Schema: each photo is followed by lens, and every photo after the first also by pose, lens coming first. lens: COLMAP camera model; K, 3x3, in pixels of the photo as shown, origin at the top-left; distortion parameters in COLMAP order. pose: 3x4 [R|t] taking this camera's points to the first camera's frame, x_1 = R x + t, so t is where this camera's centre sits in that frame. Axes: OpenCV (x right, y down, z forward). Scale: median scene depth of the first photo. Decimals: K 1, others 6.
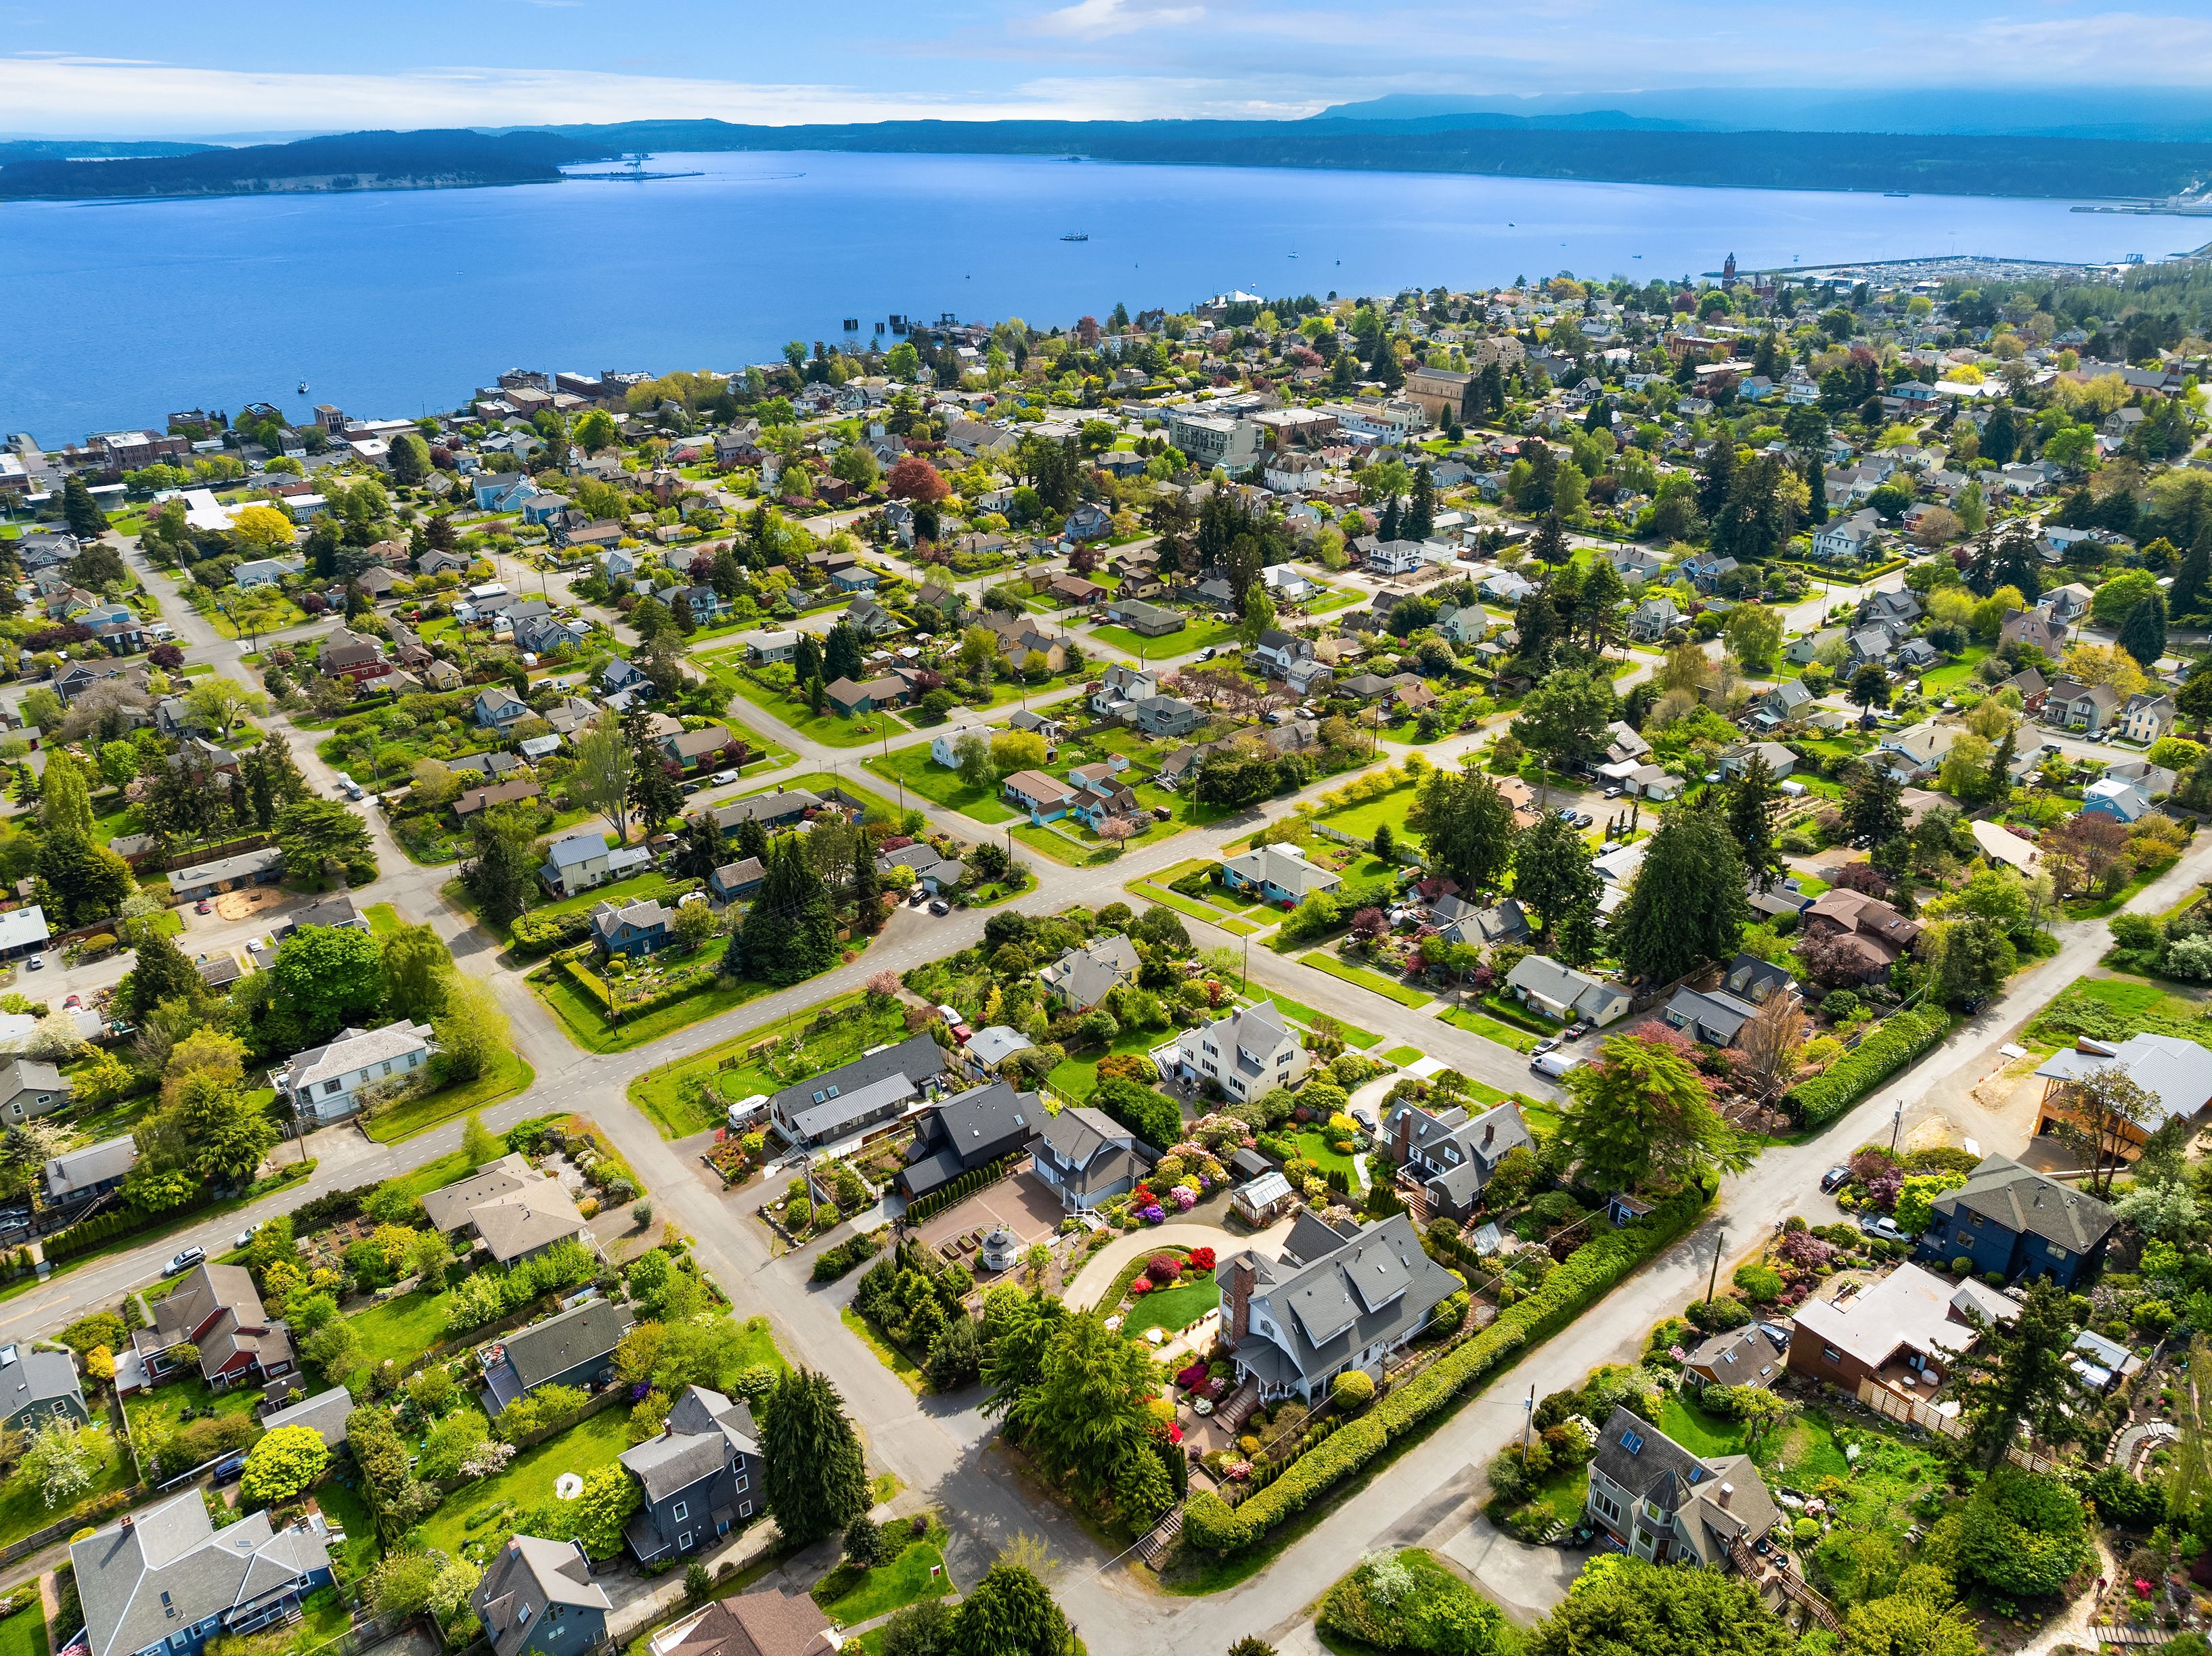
lens RADIAL K [[1567.8, 0, 1110.7], [0, 1567.8, 832.9], [0, 0, 1]] dist [-0.028817, -0.004039]
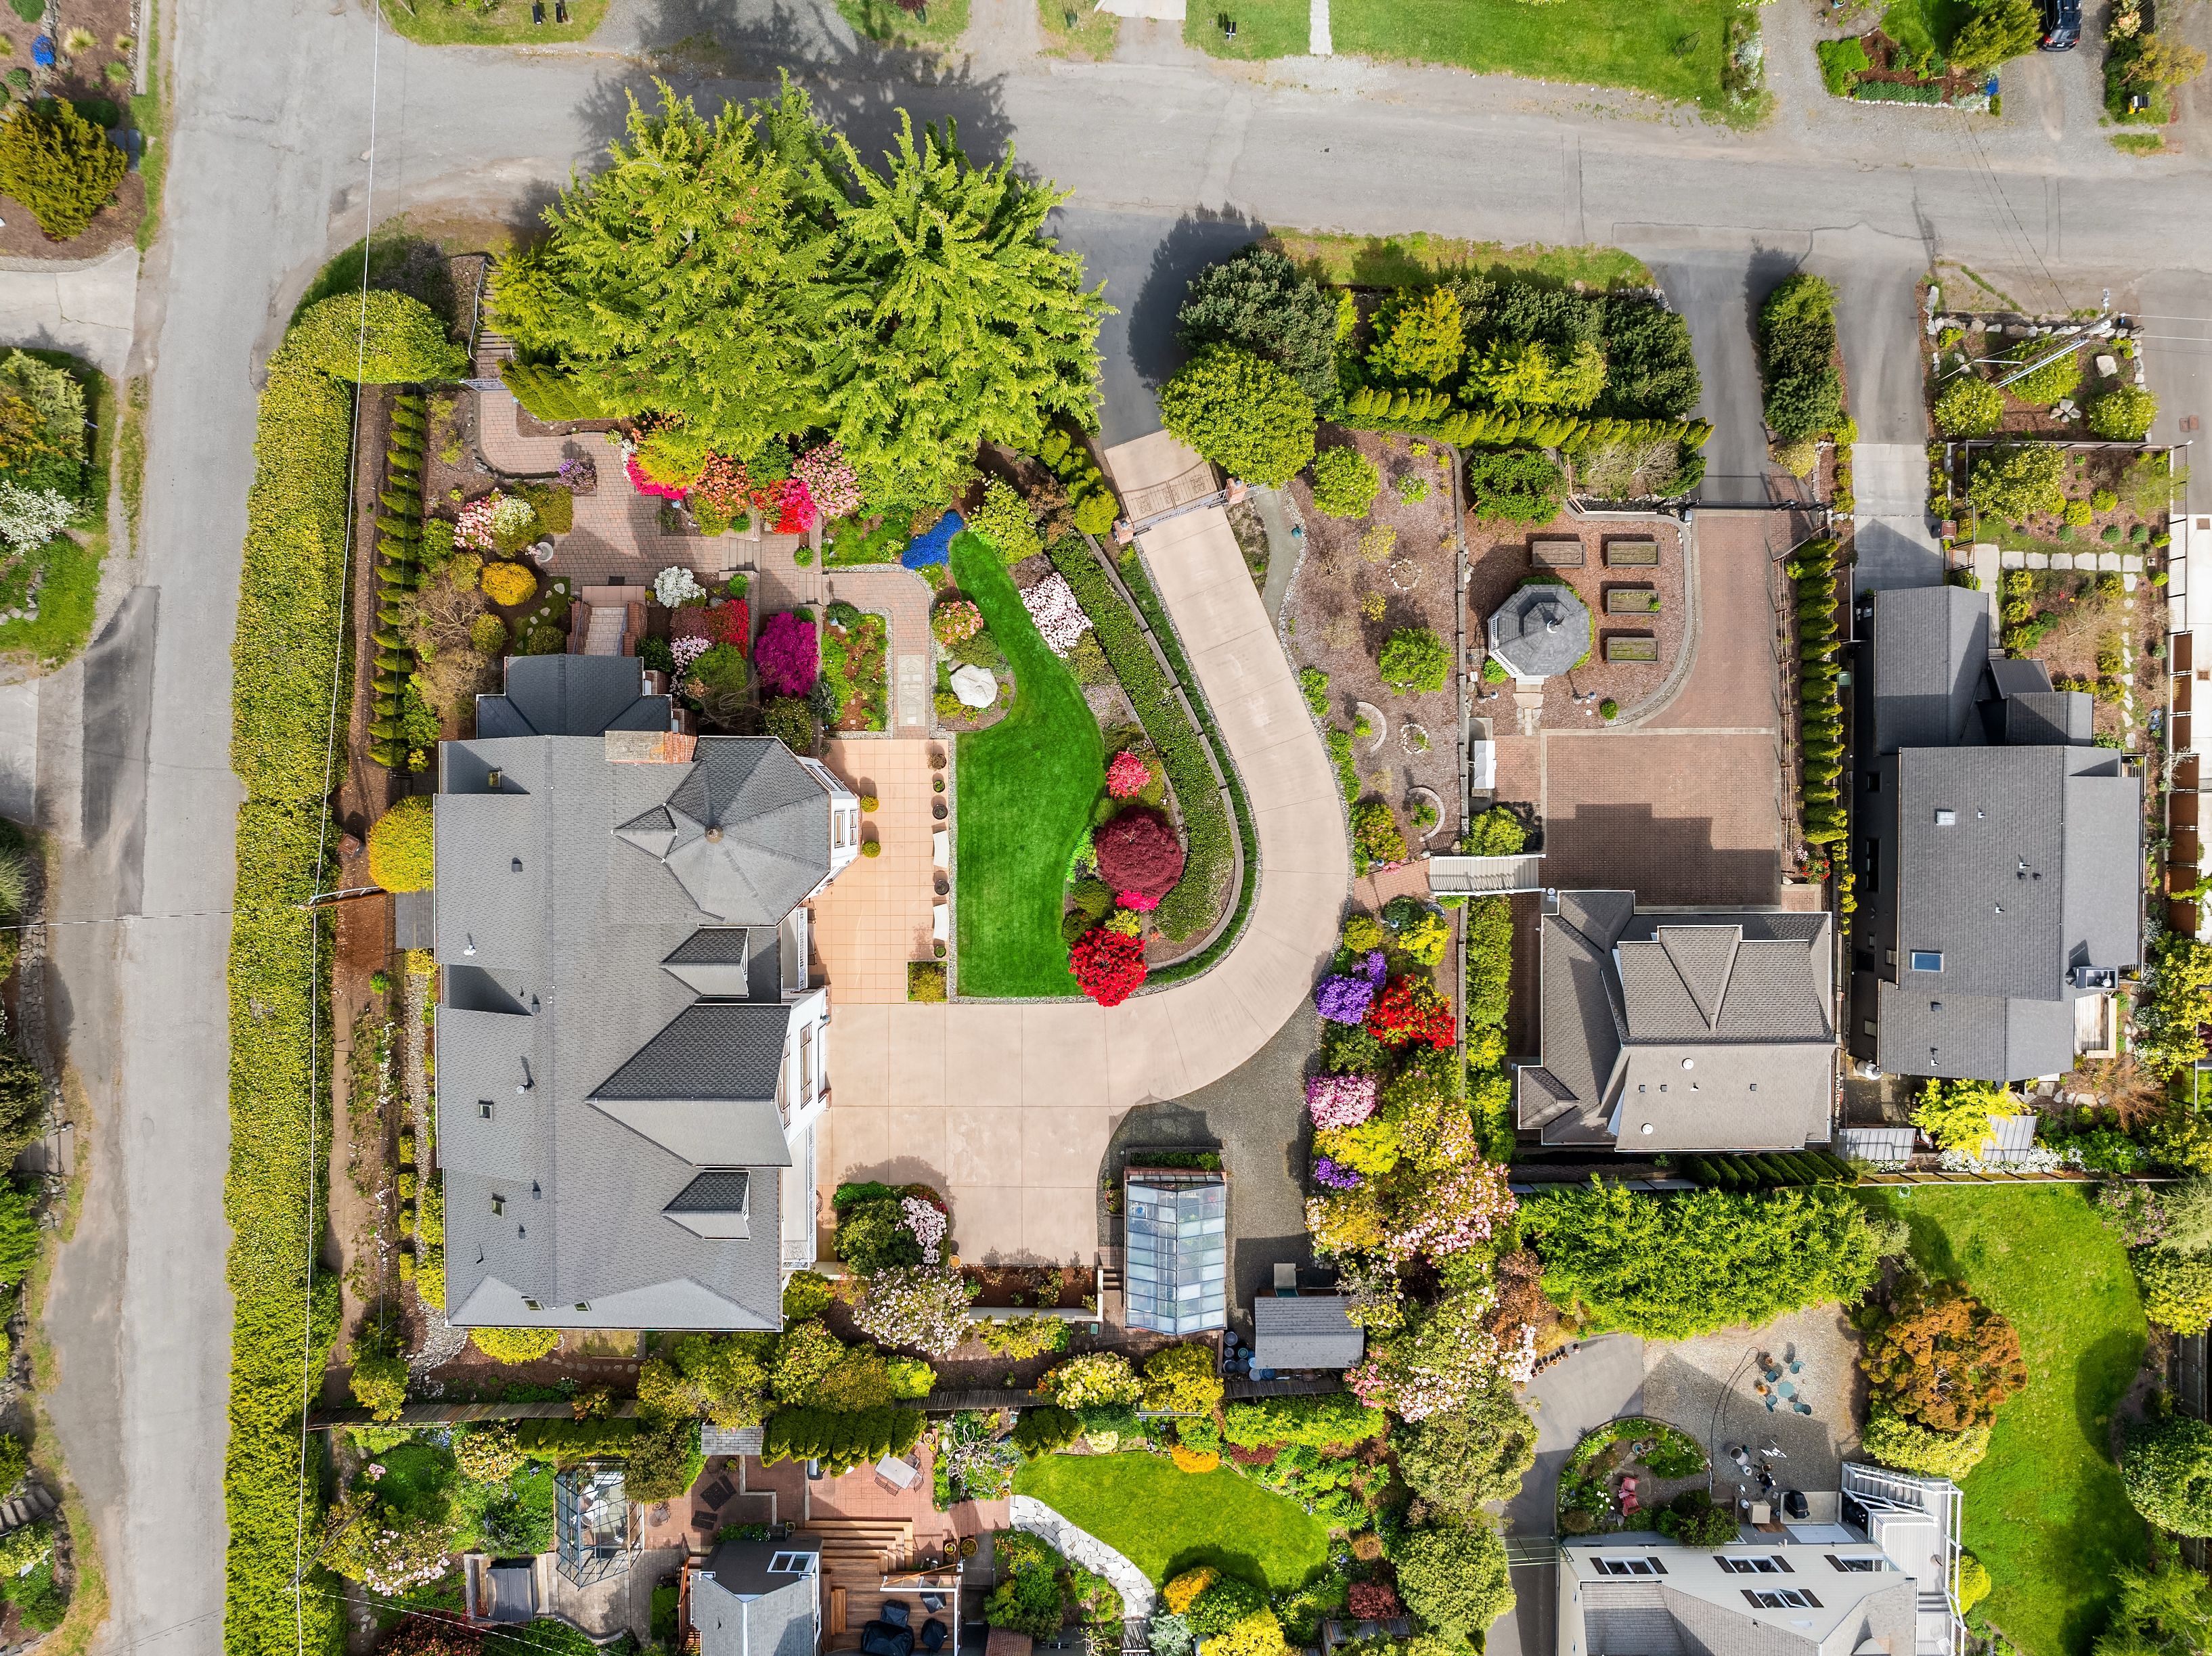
lens RADIAL K [[1544.6, 0, 1108.7], [0, 1544.6, 850.2], [0, 0, 1]] dist [-0.030572, 0.003304]
pose [[-0.626426, 0.779375, 0.012851, 0.018009], [-0.333858, -0.283165, 0.899087, -0.030075], [0.704365, 0.558920, 0.437582, 0.446410]]
